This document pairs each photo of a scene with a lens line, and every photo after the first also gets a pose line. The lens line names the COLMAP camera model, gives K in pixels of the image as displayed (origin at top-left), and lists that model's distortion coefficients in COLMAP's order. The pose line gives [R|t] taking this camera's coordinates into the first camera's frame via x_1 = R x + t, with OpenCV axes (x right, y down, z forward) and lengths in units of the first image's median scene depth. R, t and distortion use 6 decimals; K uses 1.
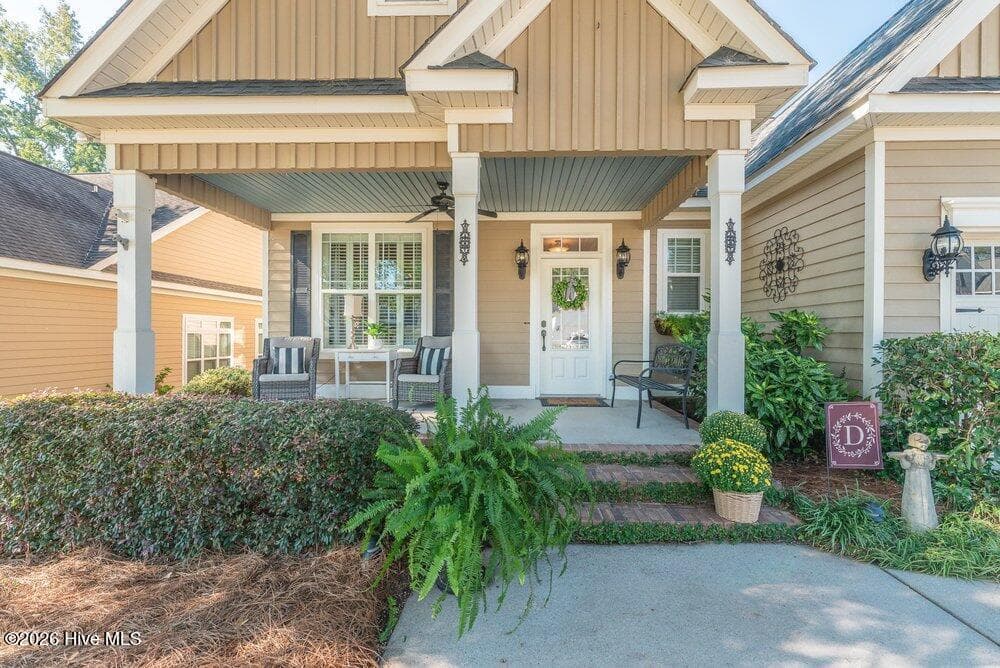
lens RADIAL K [[436.6, 0, 504.6], [0, 436.6, 334.8], [0, 0, 1]] dist [0.007479, 0.000269]
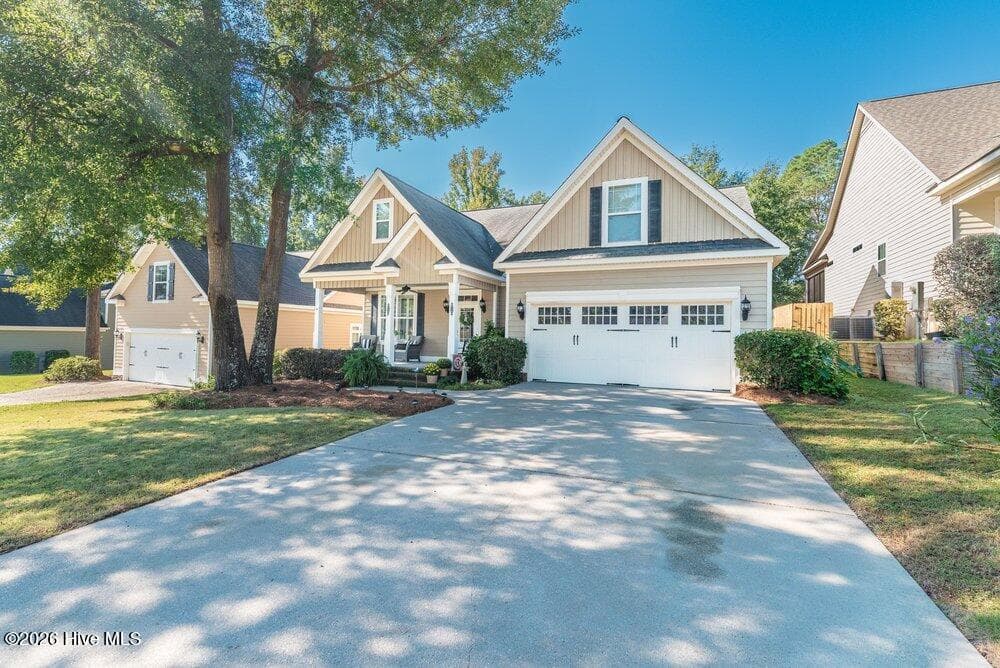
lens RADIAL K [[436.6, 0, 502.0], [0, 436.6, 328.7], [0, 0, 1]] dist [0.007479, 0.000269]
pose [[0.923392, 0.013623, -0.383617, 1.443568], [-0.022163, 0.999595, -0.017851, -0.005725], [0.383218, 0.024985, 0.923320, -1.292747]]
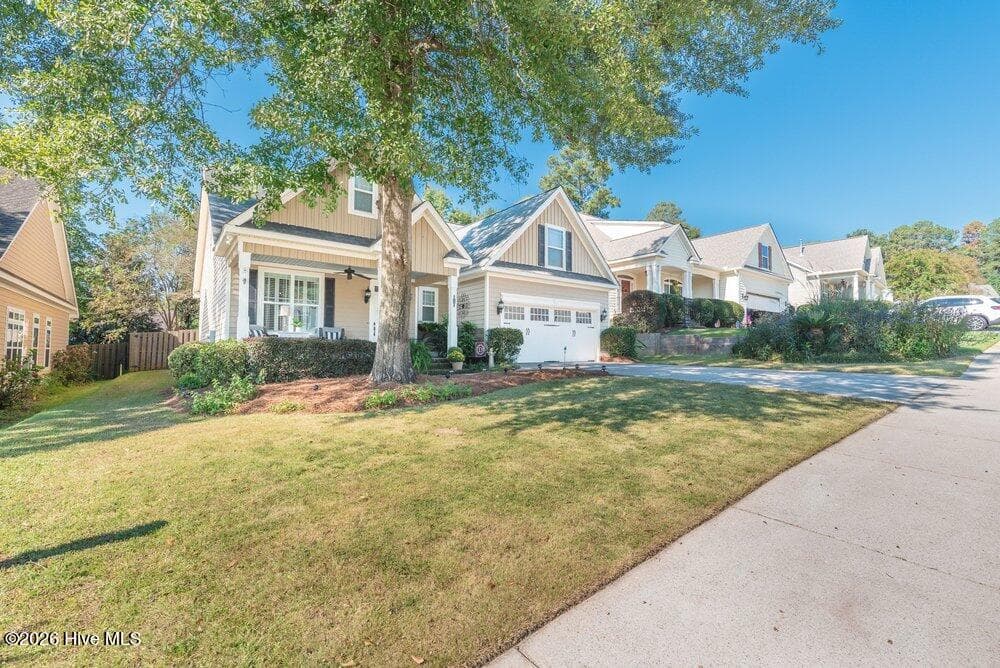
lens RADIAL K [[436.6, 0, 500.5], [0, 436.6, 334.9], [0, 0, 1]] dist [0.007479, 0.000269]
pose [[0.779951, 0.028691, 0.625182, -0.941155], [-0.002457, 0.999081, -0.042785, 0.146821], [-0.625835, 0.031835, 0.779305, -1.342152]]
